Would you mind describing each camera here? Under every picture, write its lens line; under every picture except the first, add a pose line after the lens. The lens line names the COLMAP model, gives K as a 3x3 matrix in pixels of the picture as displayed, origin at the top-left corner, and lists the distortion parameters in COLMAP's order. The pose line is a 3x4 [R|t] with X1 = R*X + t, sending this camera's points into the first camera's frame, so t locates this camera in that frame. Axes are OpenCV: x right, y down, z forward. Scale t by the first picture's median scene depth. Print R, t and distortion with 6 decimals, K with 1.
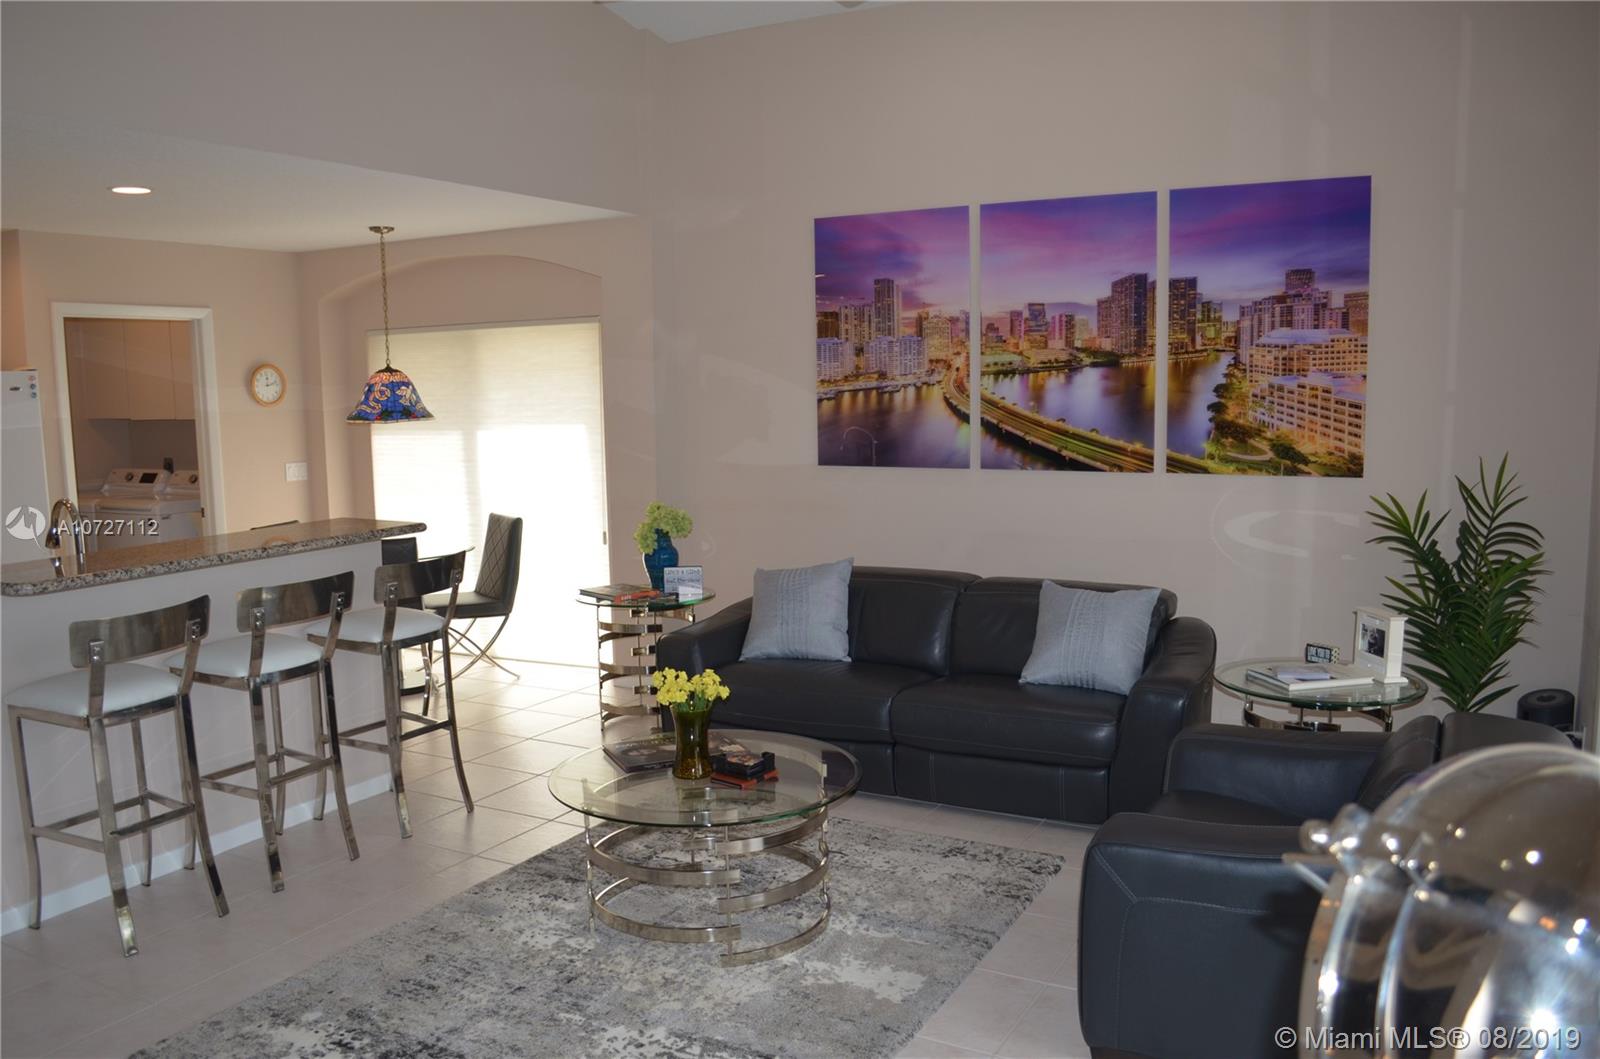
lens RADIAL K [[1277.7, 0, 801.7], [0, 1277.7, 533.7], [0, 0, 1]] dist [-0.079534, 0.010099]
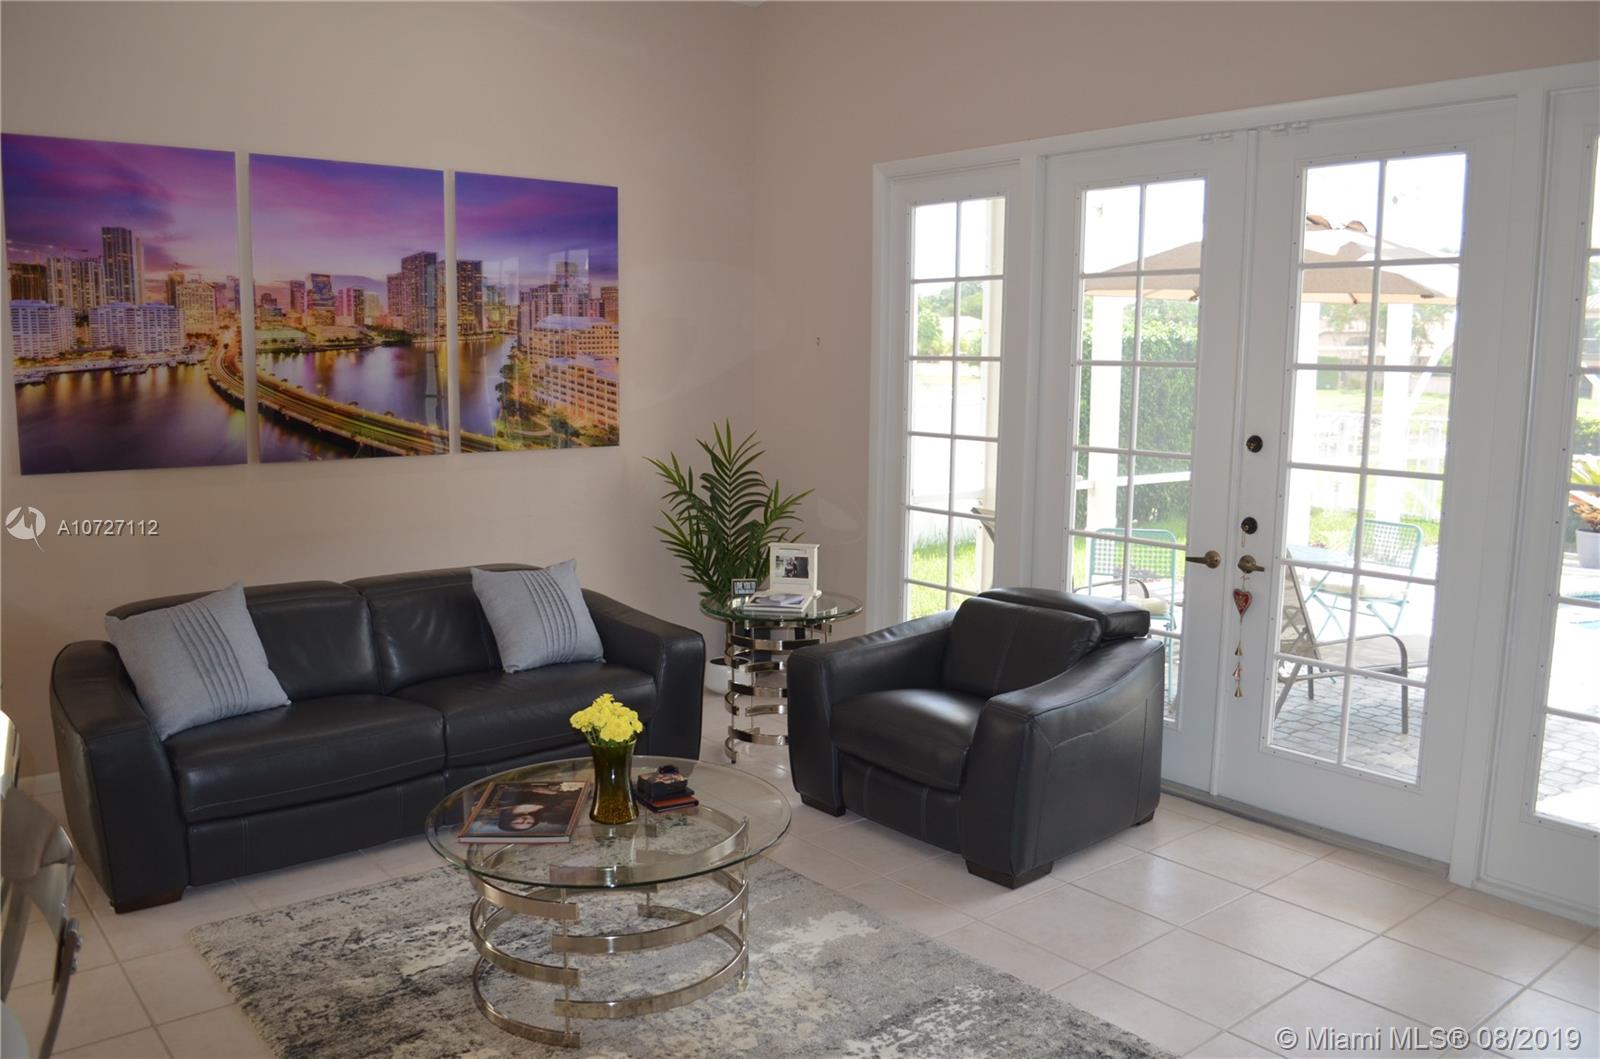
lens RADIAL K [[1277.7, 0, 802.9], [0, 1277.7, 532.2], [0, 0, 1]] dist [-0.079534, 0.010099]
pose [[0.358696, -0.109819, 0.926972, -0.536818], [0.097329, 0.992043, 0.079866, -0.038206], [-0.928366, 0.061574, 0.366530, 0.367583]]
